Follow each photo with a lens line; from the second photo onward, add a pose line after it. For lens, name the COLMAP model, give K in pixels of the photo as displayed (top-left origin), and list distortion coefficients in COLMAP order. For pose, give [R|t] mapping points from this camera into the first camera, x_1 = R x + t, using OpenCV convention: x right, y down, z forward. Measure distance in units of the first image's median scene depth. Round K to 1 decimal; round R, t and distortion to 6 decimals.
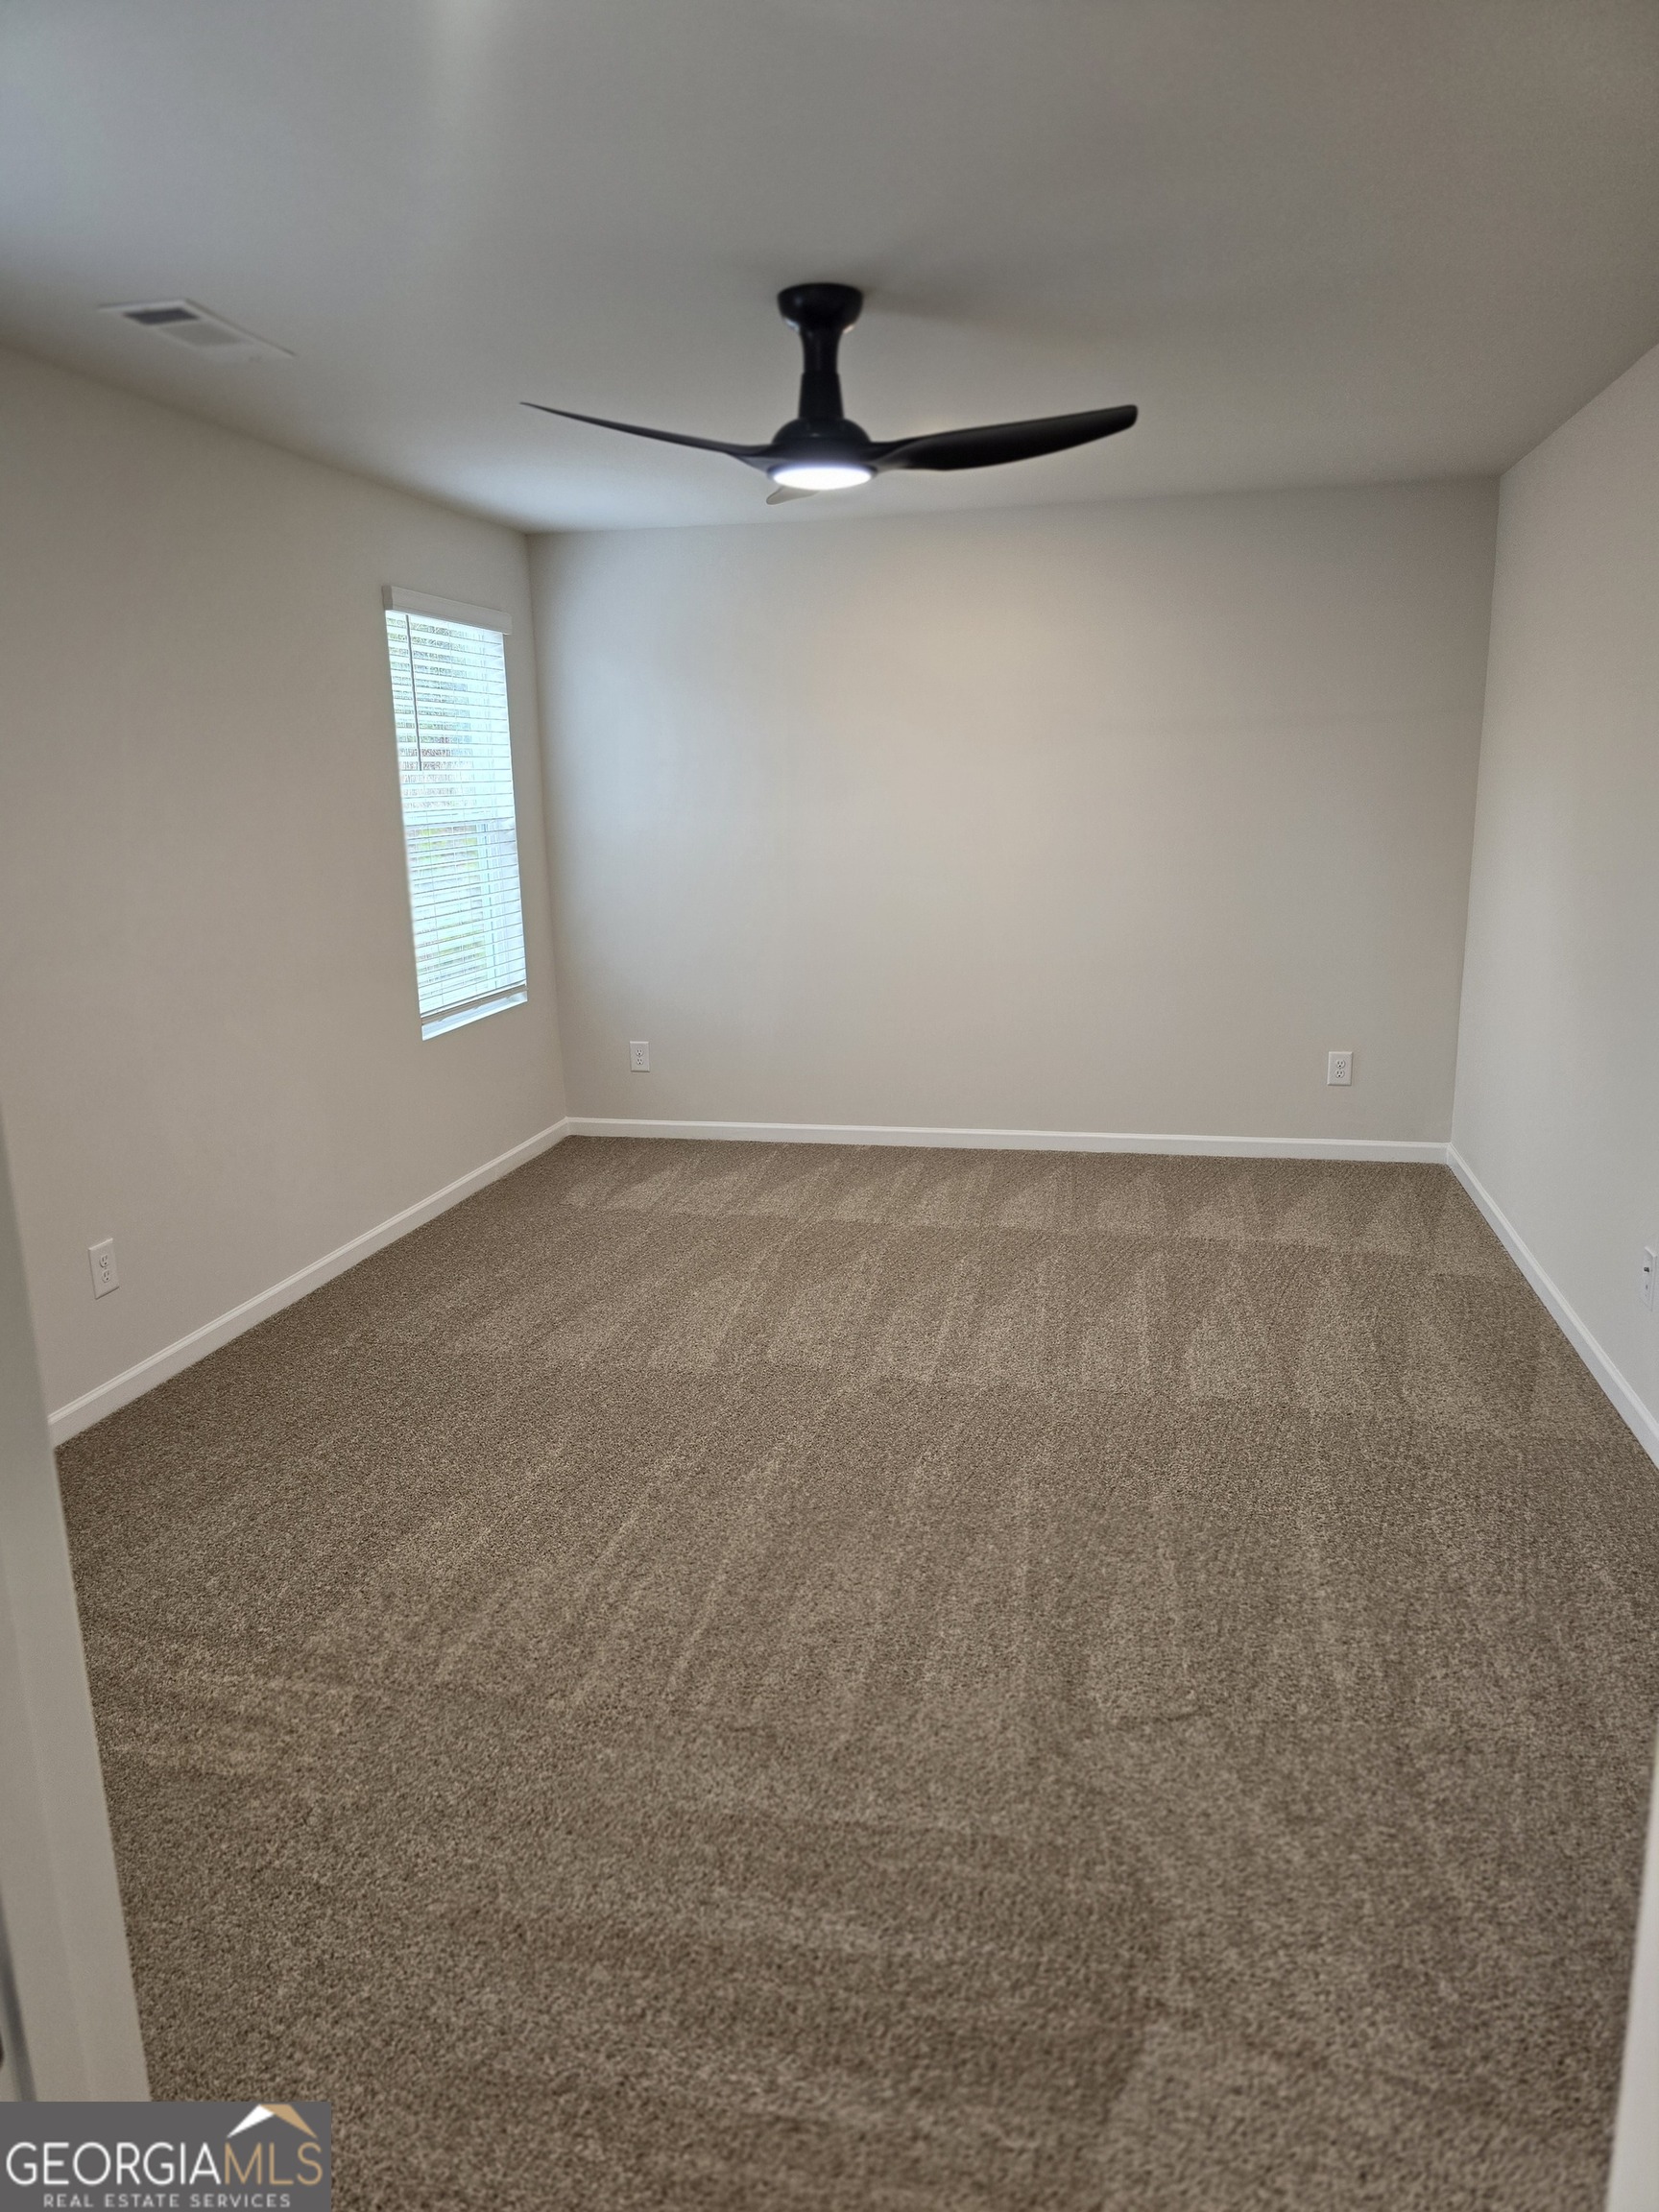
lens RADIAL K [[1497.6, 0, 831.7], [0, 1497.6, 1104.1], [0, 0, 1]] dist [0.057782, -0.041028]
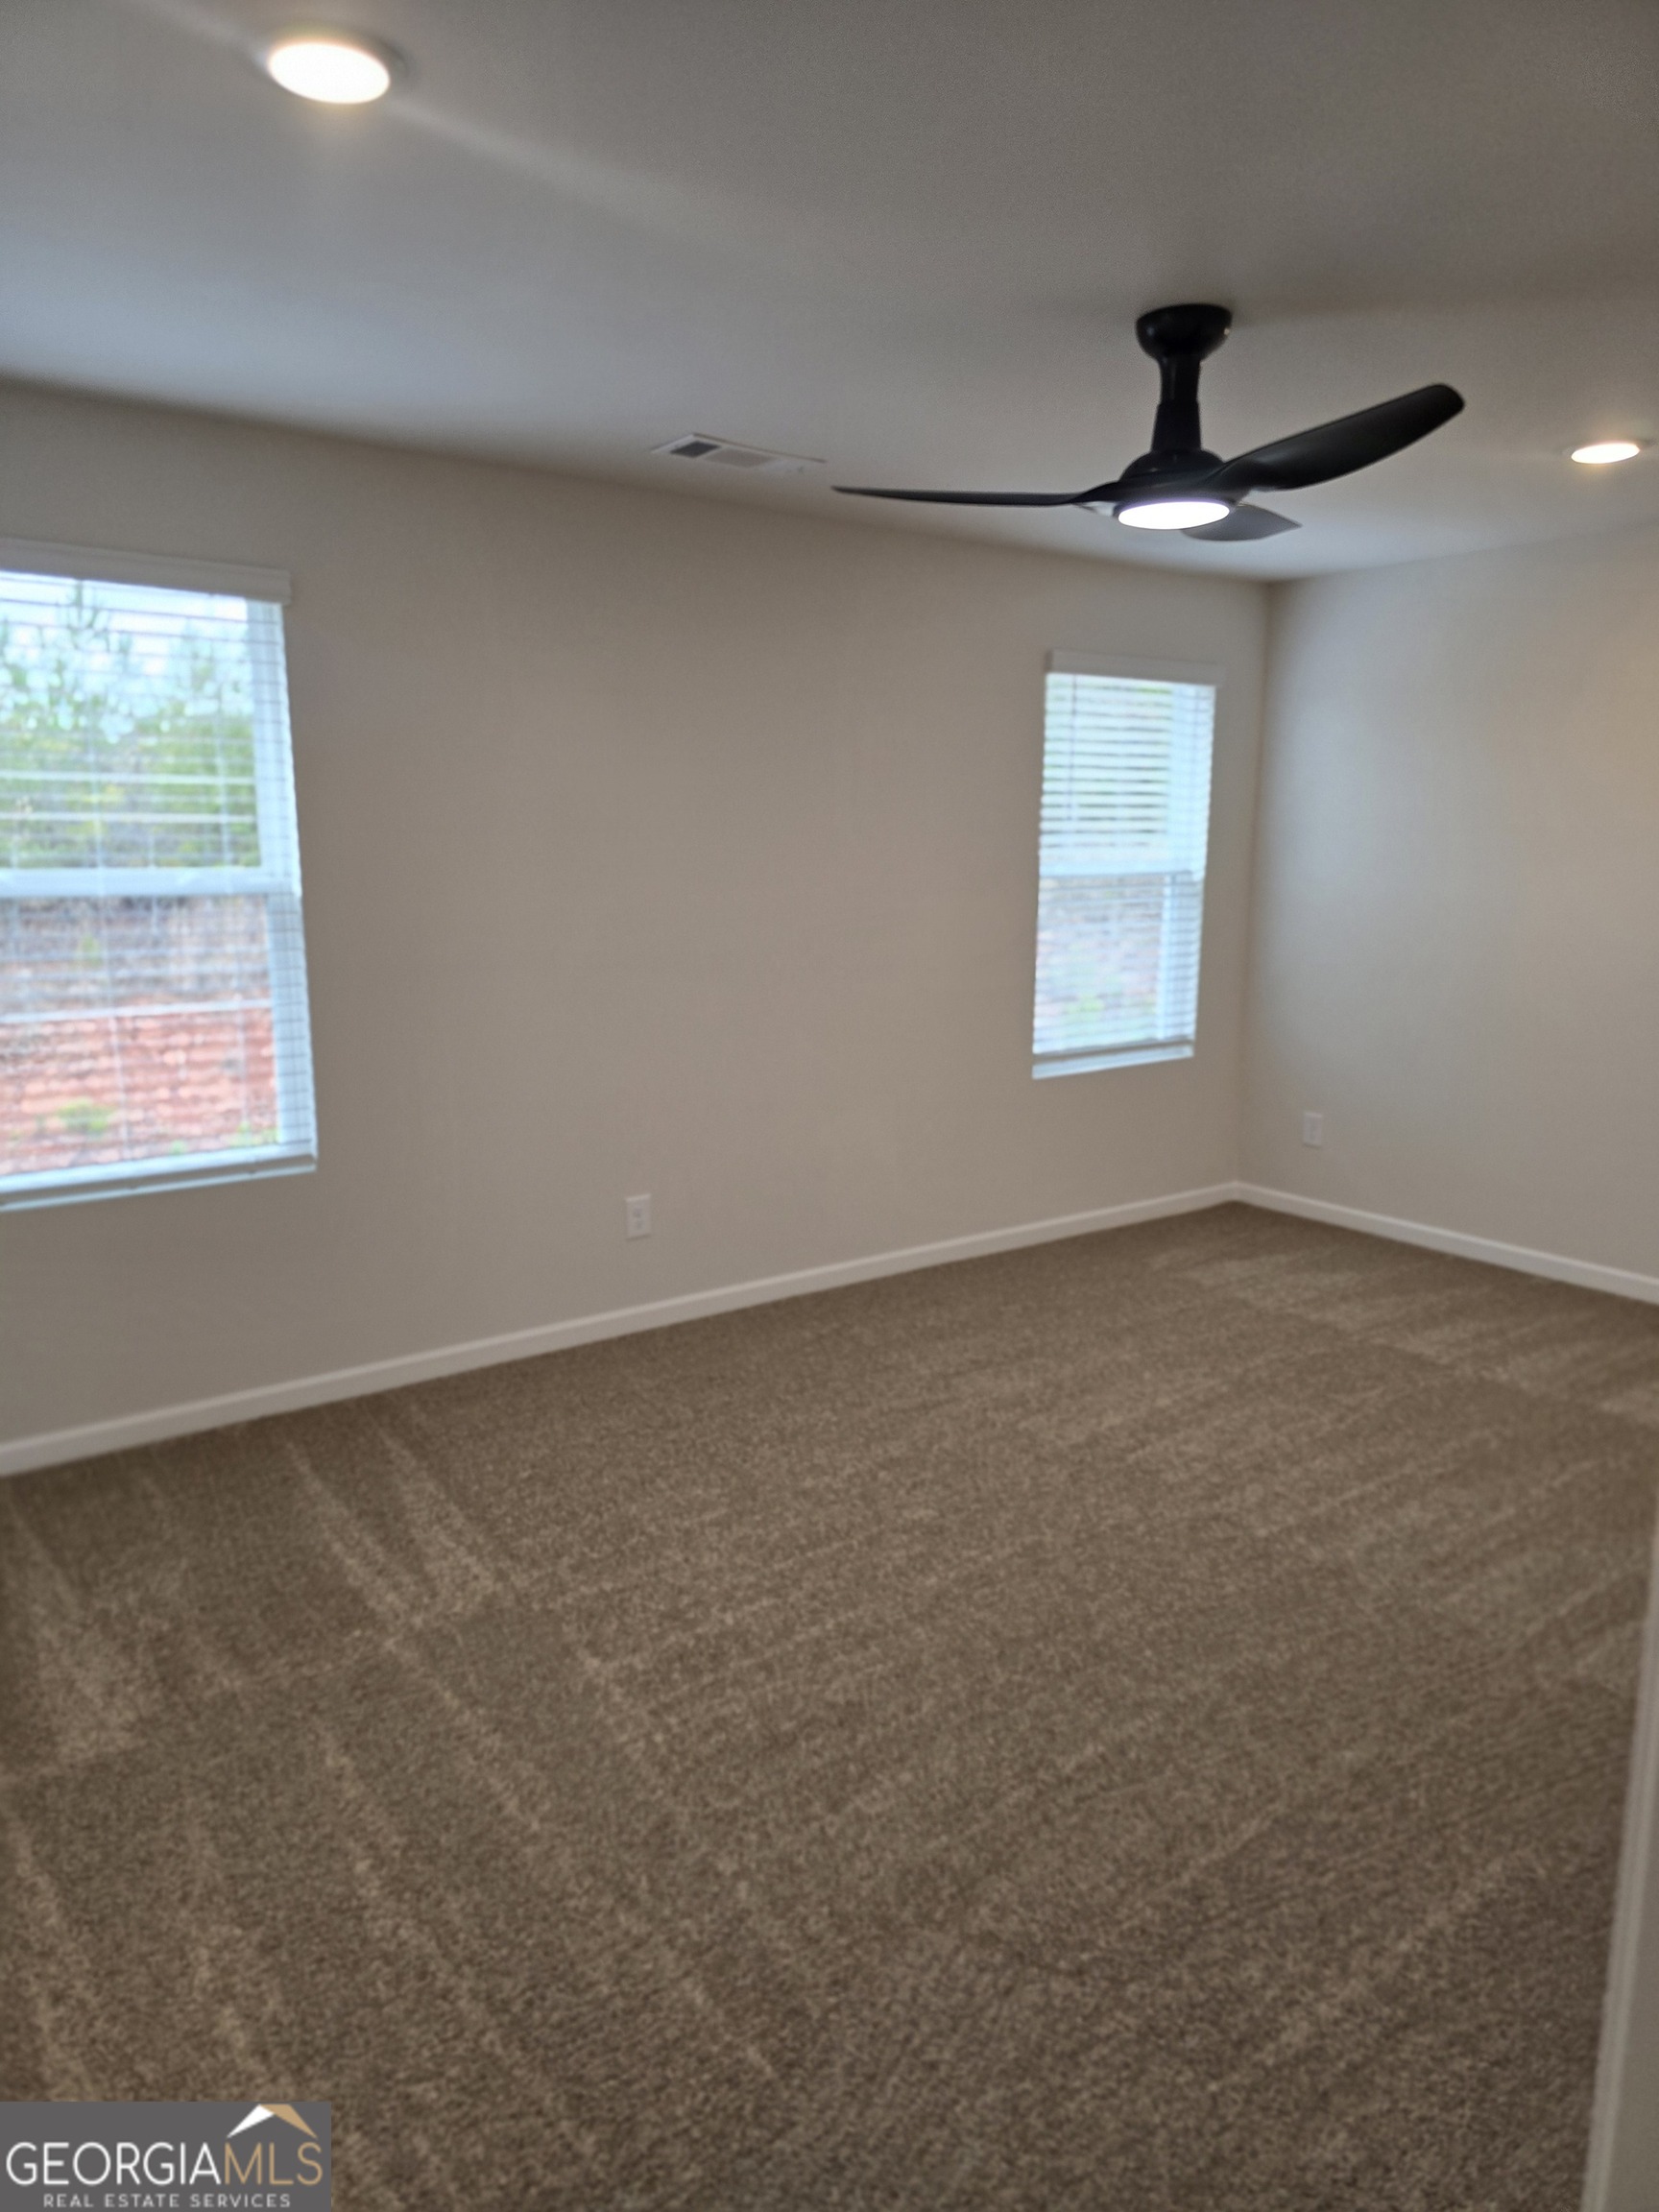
lens RADIAL K [[1497.6, 0, 833.4], [0, 1497.6, 1115.8], [0, 0, 1]] dist [0.057782, -0.041028]
pose [[0.739422, 0.143579, -0.657754, 0.345366], [-0.158628, 0.986643, 0.037047, -0.037863], [0.654288, 0.076945, 0.752321, 0.139475]]
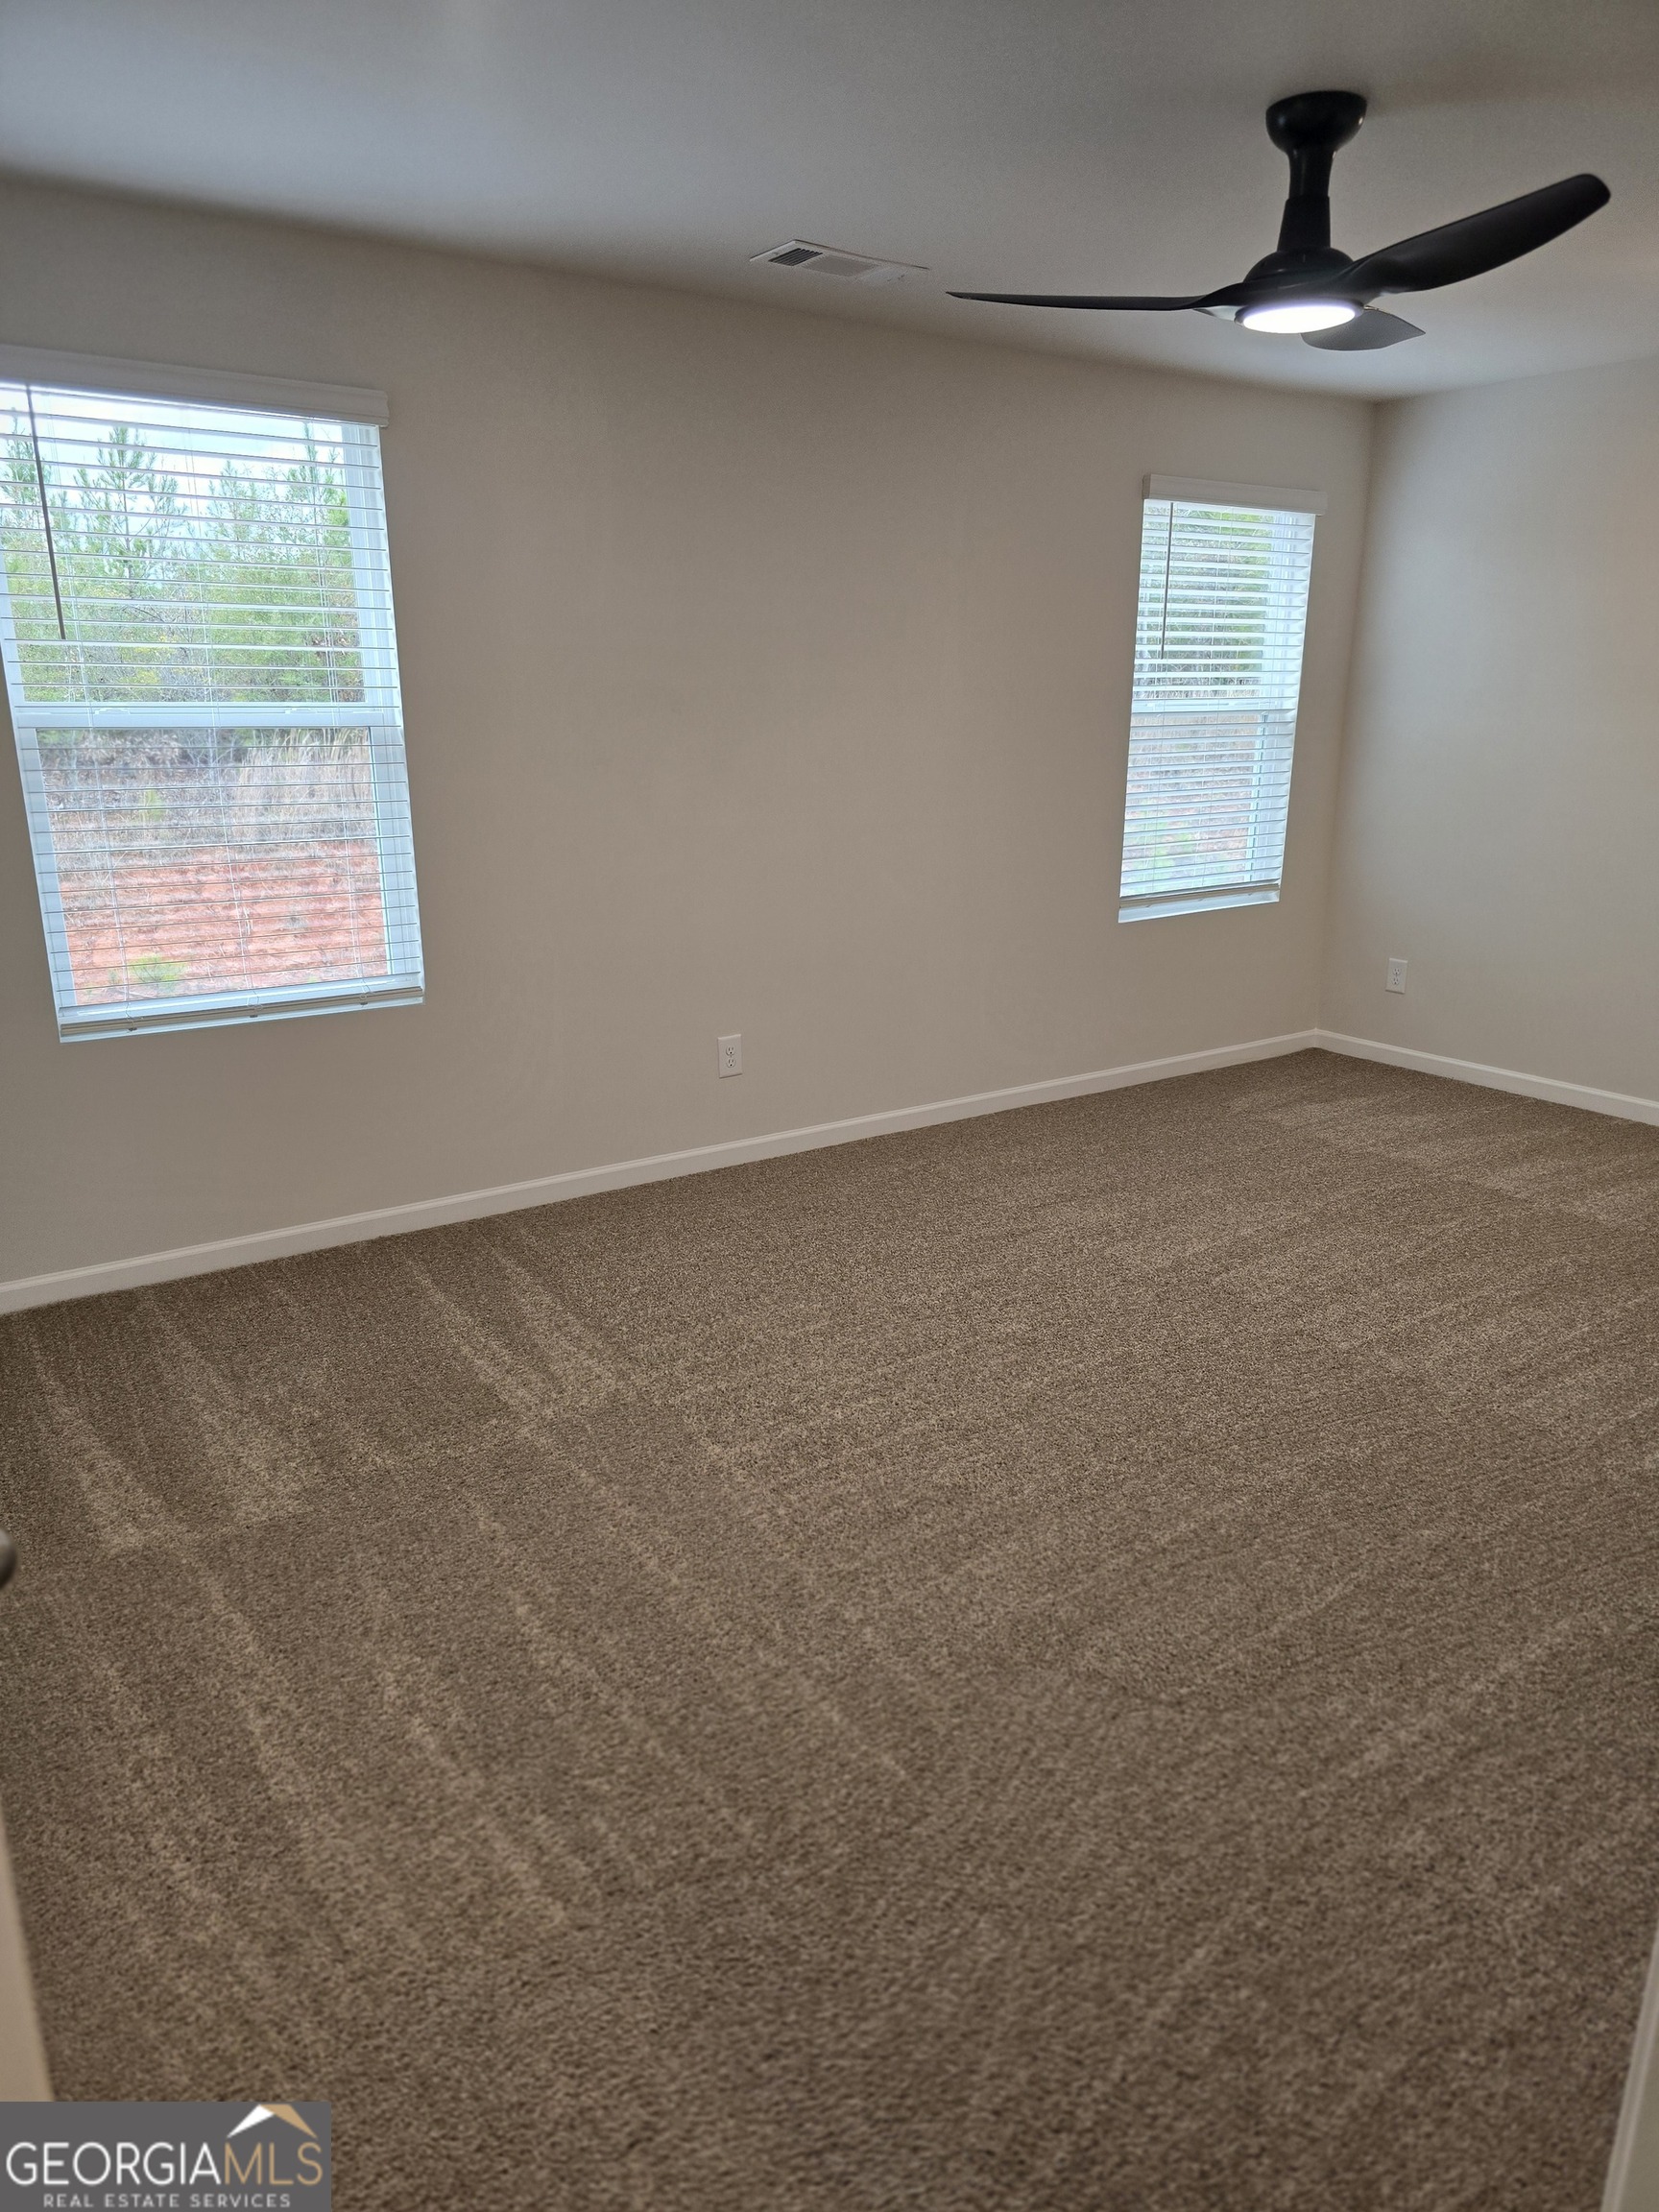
lens RADIAL K [[1497.6, 0, 853.6], [0, 1497.6, 1135.5], [0, 0, 1]] dist [0.057782, -0.041028]
pose [[0.721114, 0.217335, -0.657845, 0.347955], [-0.163602, 0.976087, 0.143138, -0.018843], [0.673223, 0.004406, 0.739426, 0.108594]]
